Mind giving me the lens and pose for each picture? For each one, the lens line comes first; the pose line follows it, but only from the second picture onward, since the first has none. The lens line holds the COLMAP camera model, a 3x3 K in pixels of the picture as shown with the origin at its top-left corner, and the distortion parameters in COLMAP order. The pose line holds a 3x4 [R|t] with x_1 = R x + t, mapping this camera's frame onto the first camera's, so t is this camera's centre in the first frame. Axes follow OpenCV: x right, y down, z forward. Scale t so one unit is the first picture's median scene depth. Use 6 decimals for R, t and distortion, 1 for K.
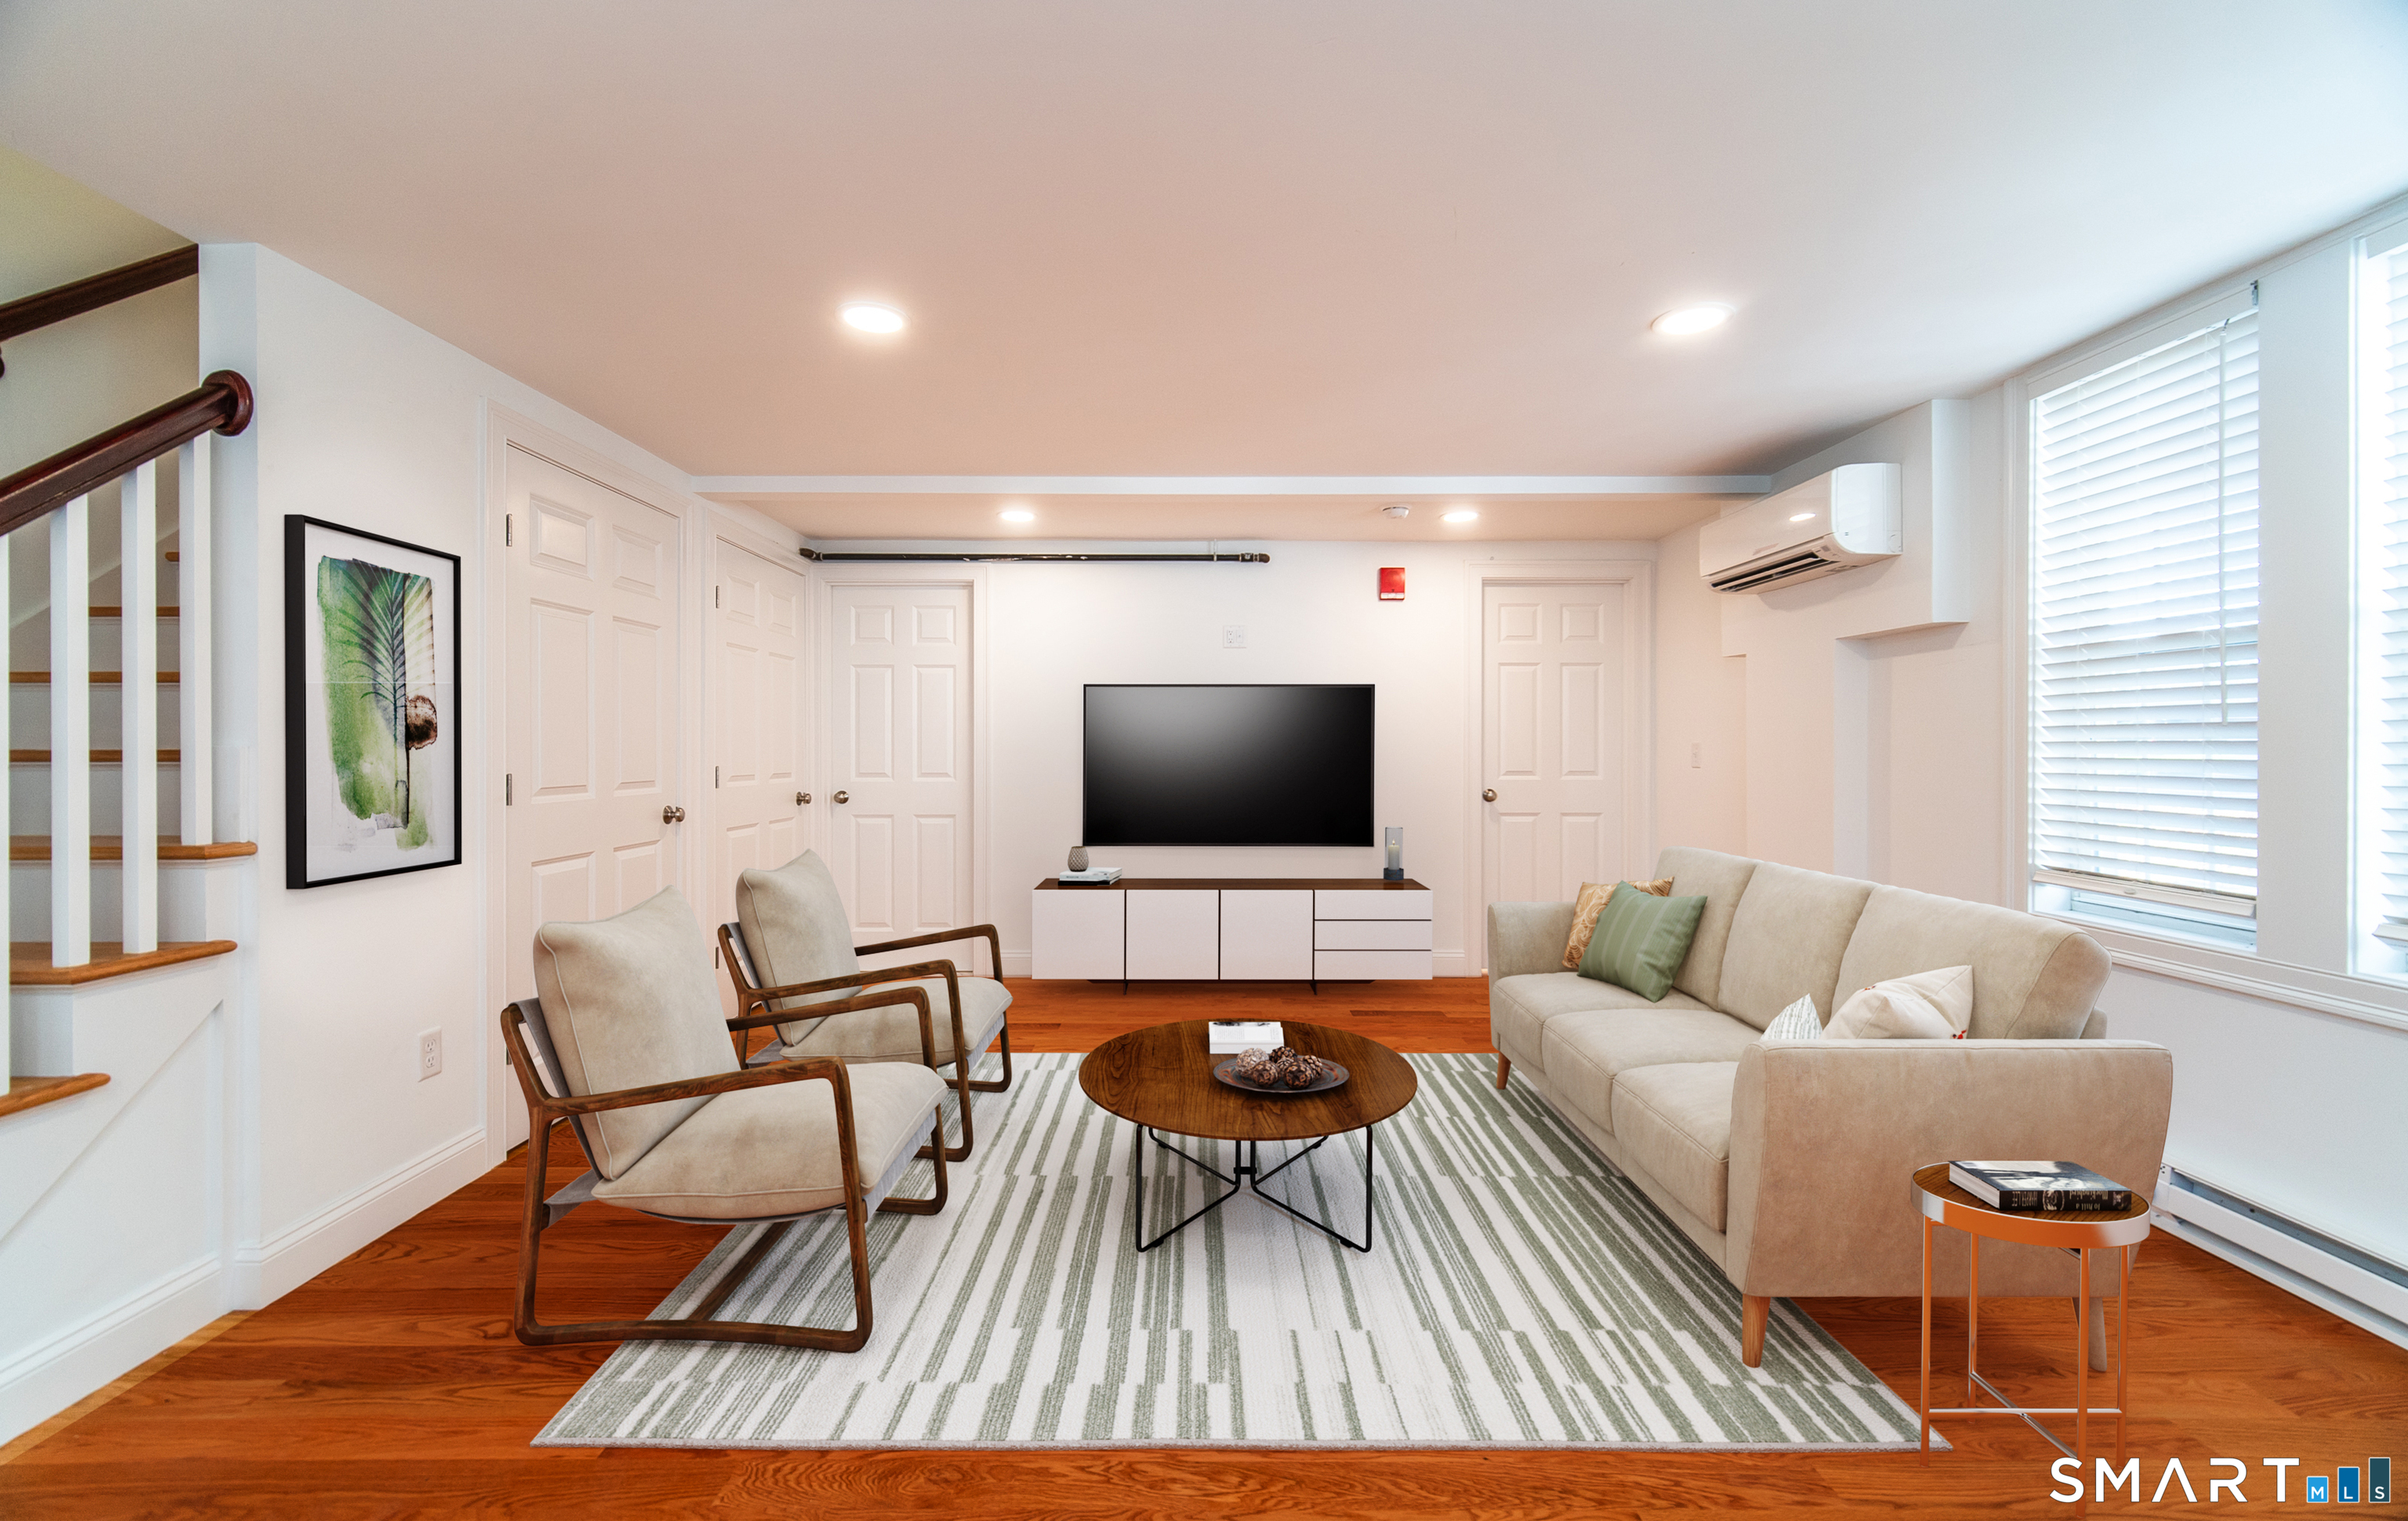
lens RADIAL K [[976.2, 0, 1166.1], [0, 976.2, 750.4], [0, 0, 1]] dist [0.001410, 0.000333]
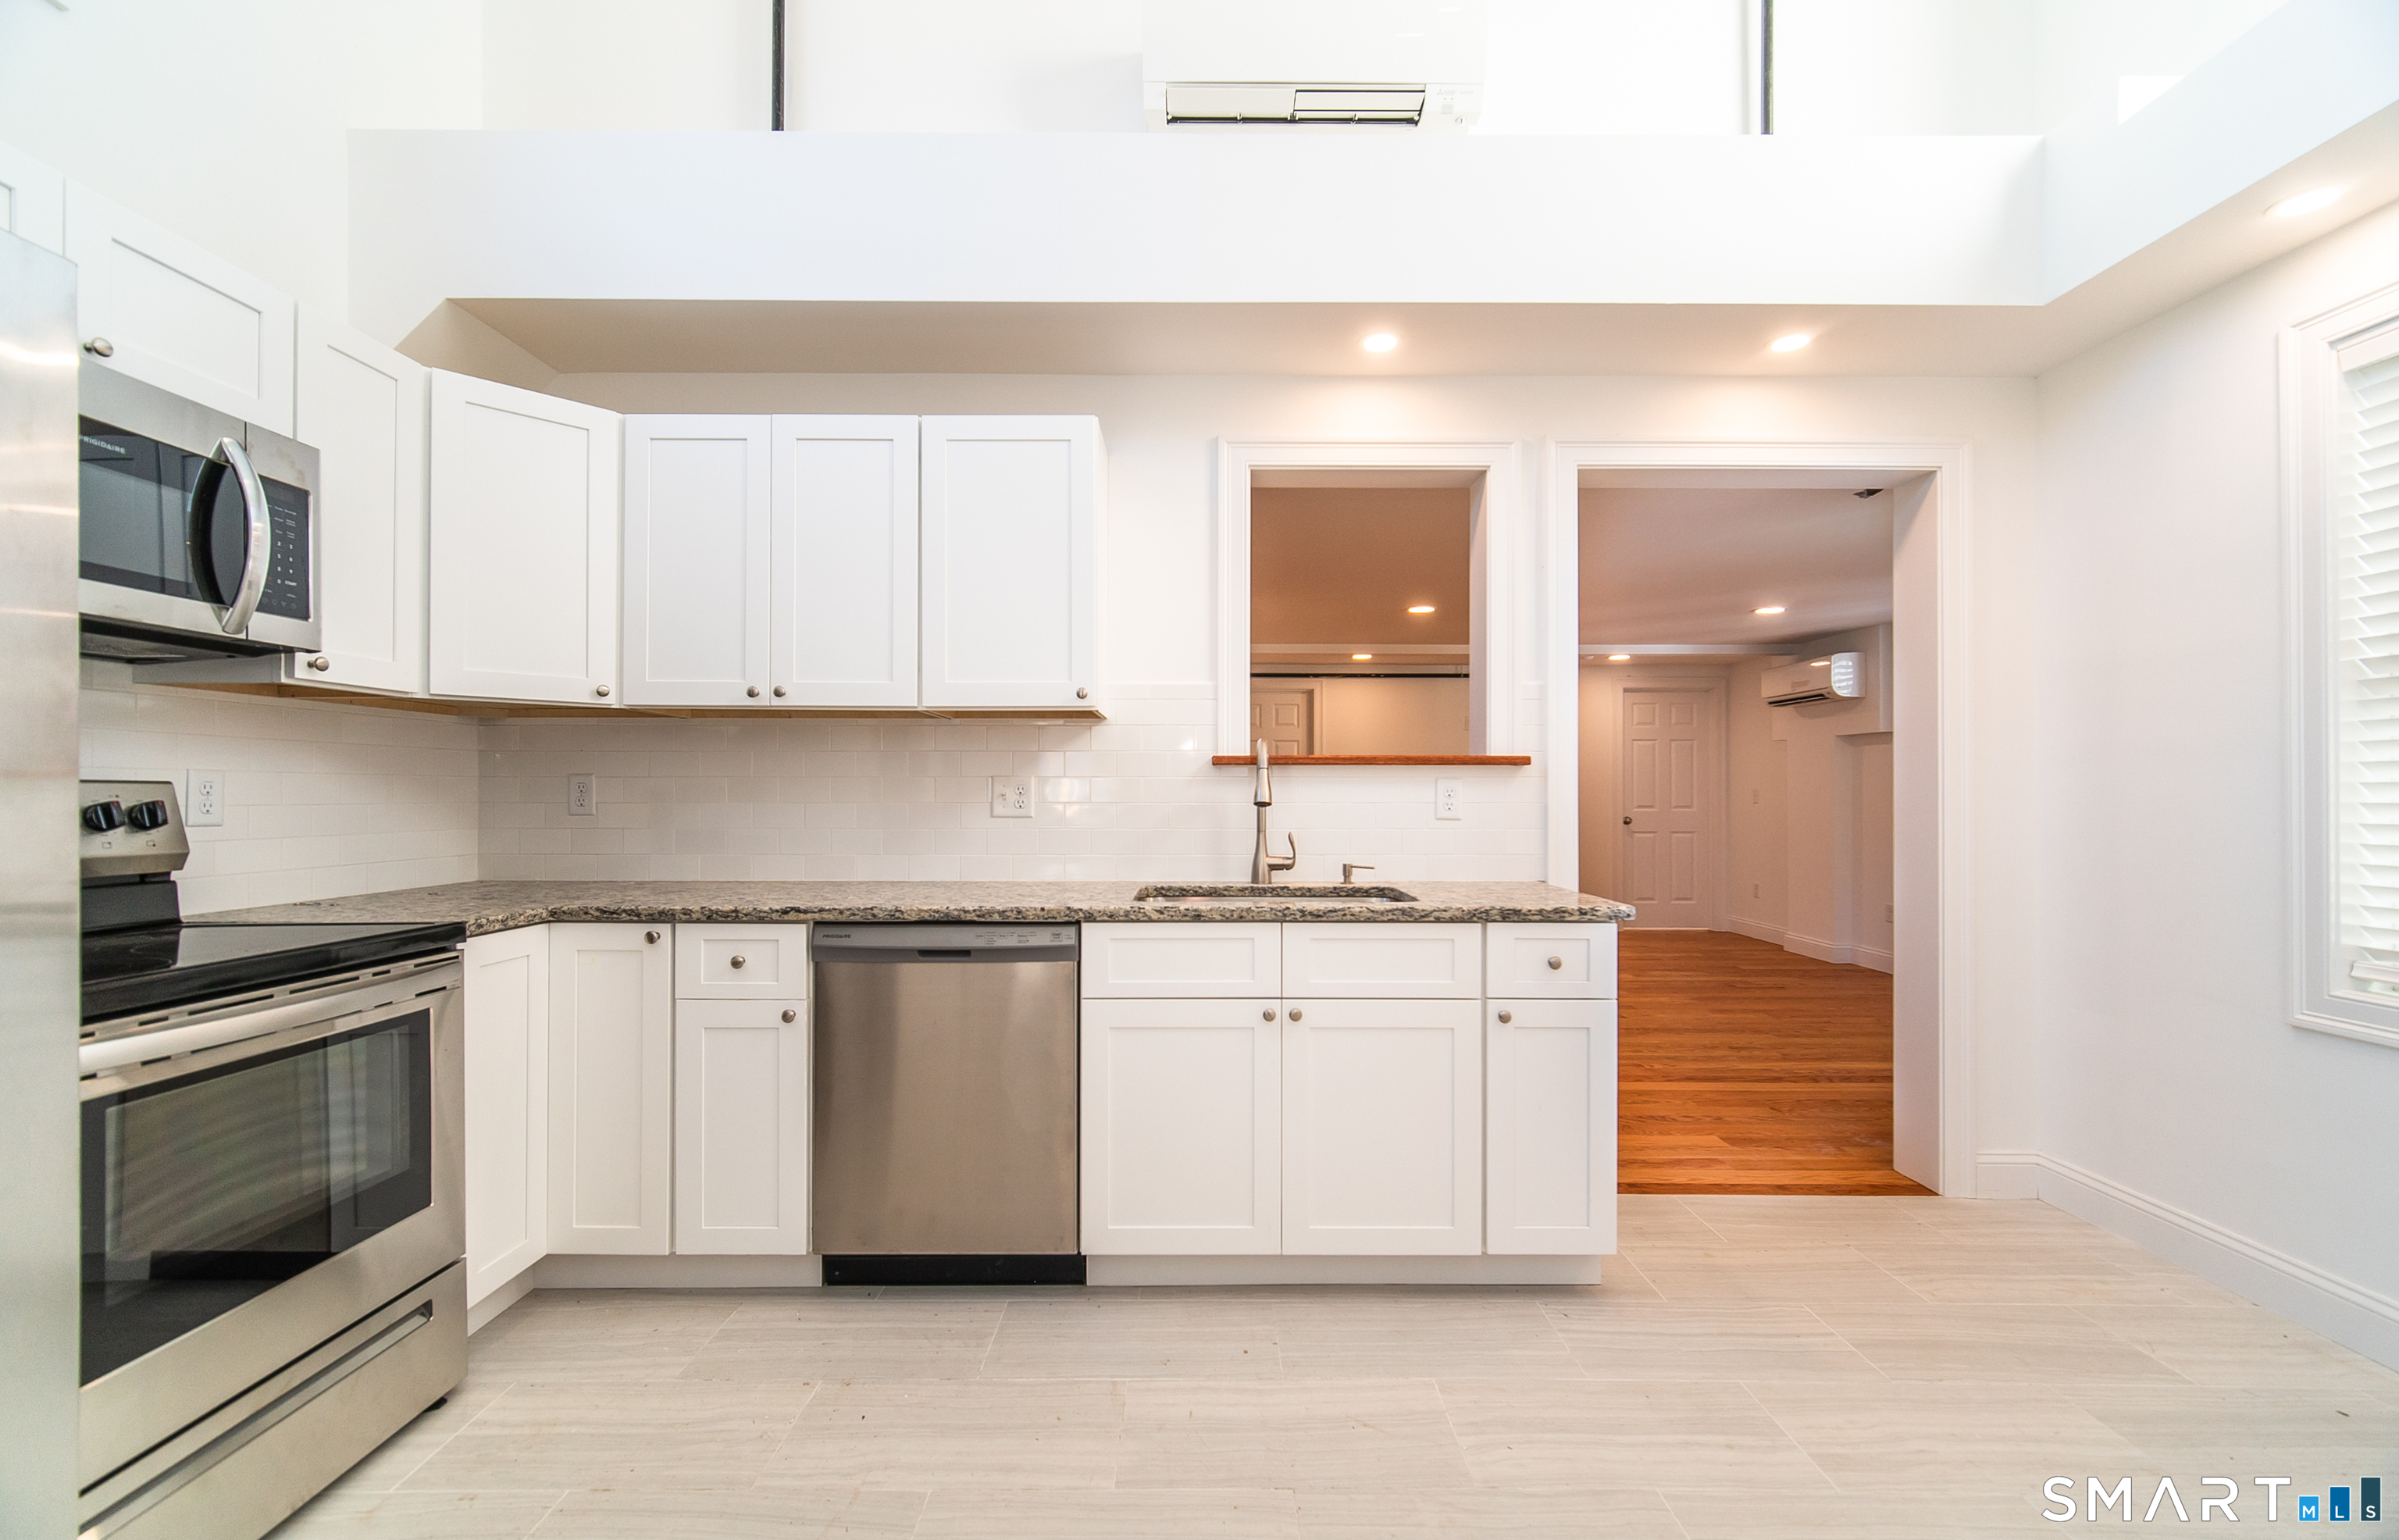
lens RADIAL K [[982.9, 0, 1194.4], [0, 982.9, 784.2], [0, 0, 1]] dist [-0.000347, -0.000096]
pose [[0.999847, -0.000430, 0.017474, -0.618022], [0.000552, 0.999975, -0.006998, -0.005359], [-0.017470, 0.007007, 0.999823, -0.925706]]
